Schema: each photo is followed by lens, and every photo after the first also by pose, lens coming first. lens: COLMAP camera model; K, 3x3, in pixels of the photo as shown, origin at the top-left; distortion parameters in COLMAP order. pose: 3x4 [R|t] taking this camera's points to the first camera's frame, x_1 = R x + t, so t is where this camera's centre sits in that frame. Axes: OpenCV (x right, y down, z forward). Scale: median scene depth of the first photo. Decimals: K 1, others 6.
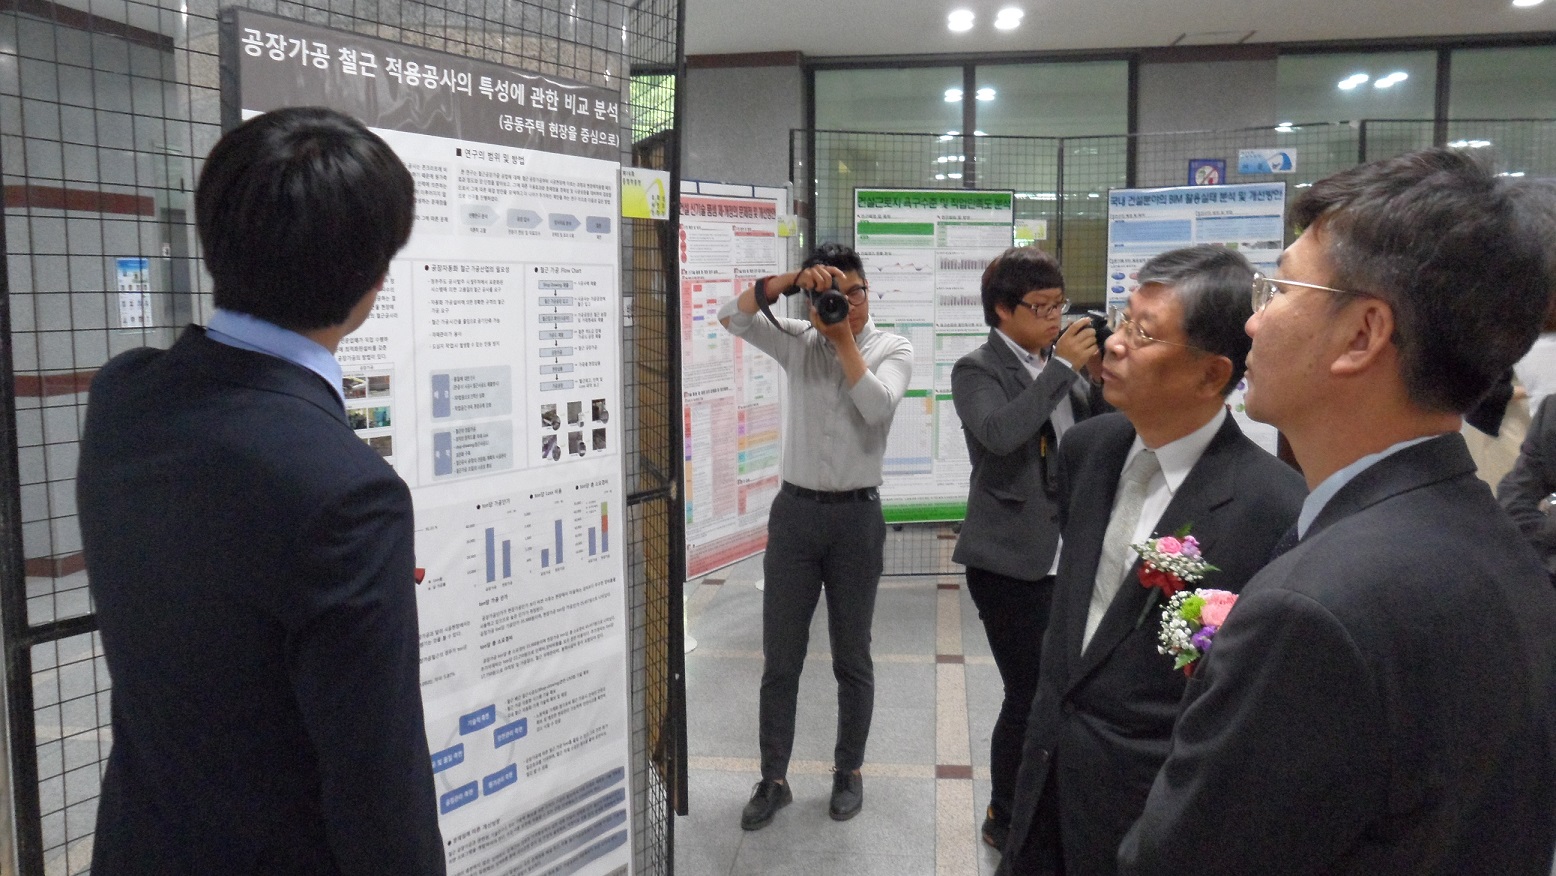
lens RADIAL K [[1315.7, 0, 777.7], [0, 1315.7, 435.9], [0, 0, 1]] dist [-0.035938, 0.039299]
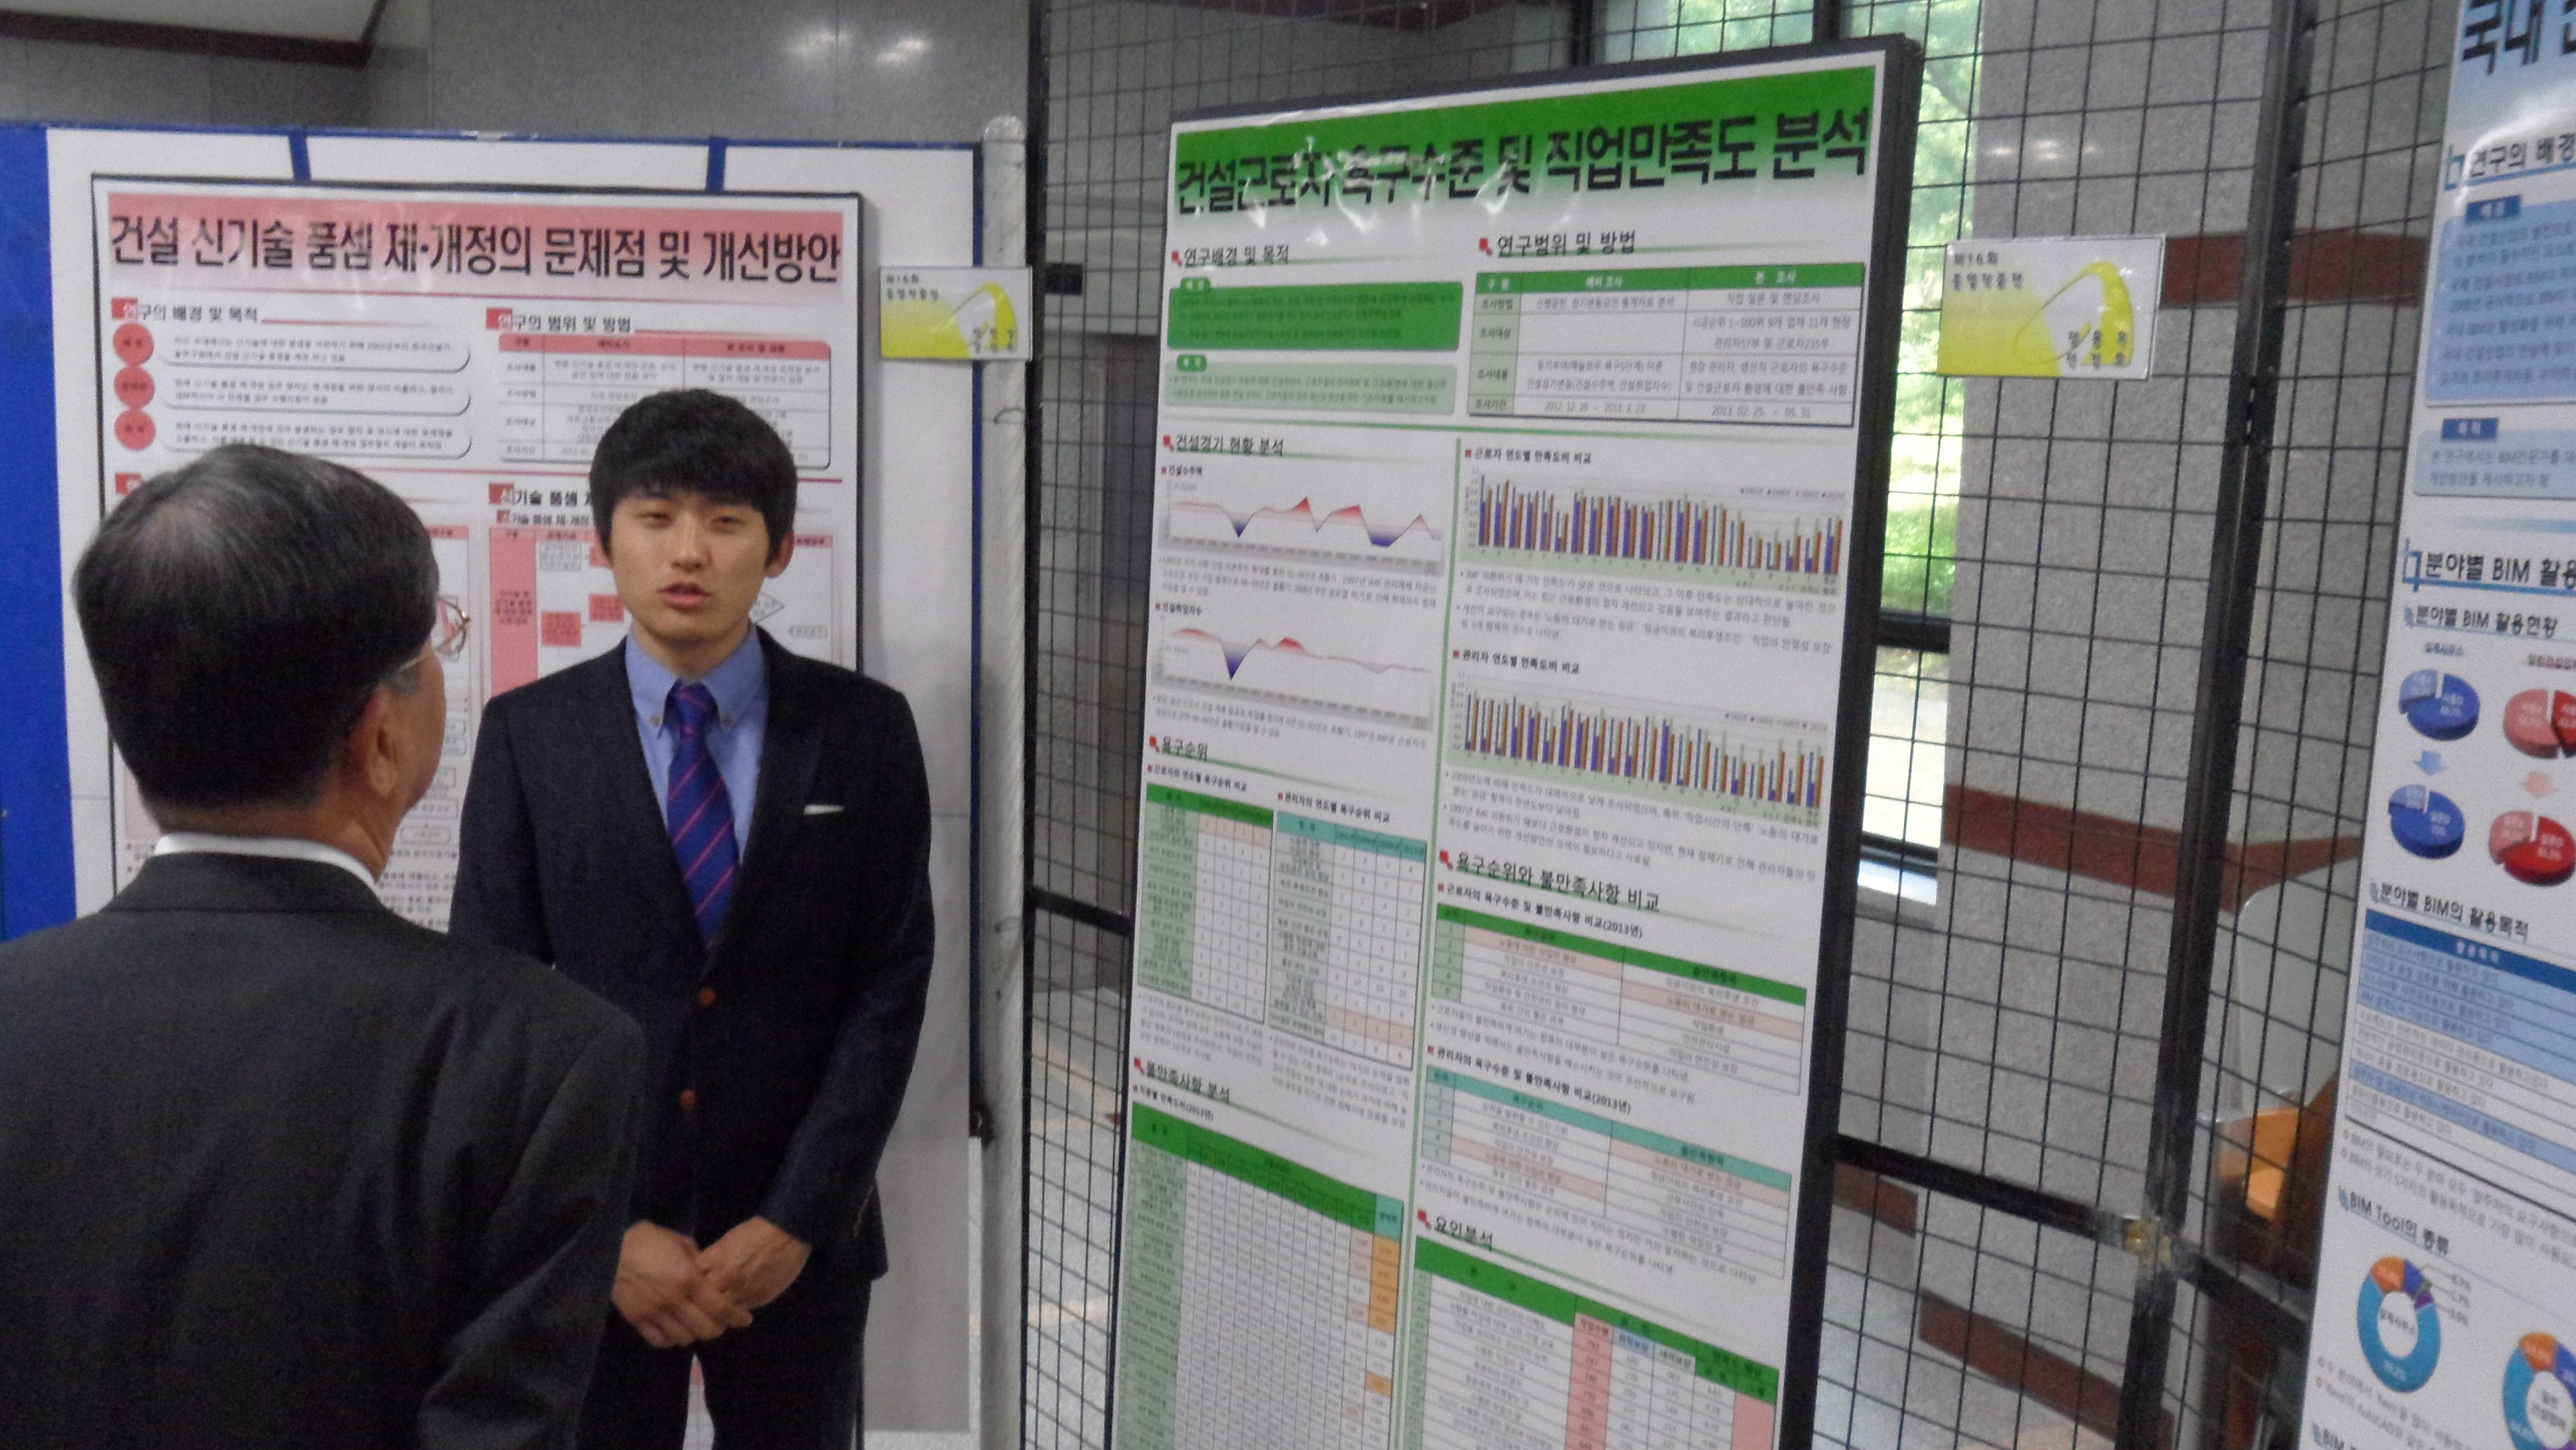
lens RADIAL K [[2377.0, 0, 1287.0], [0, 2377.0, 726.4], [0, 0, 1]] dist [-0.016948, 0.000000]
pose [[0.505873, 0.126041, -0.853350, 0.386965], [-0.144030, 0.987722, 0.060506, -0.119715], [0.850499, 0.092300, 0.517815, 0.825024]]
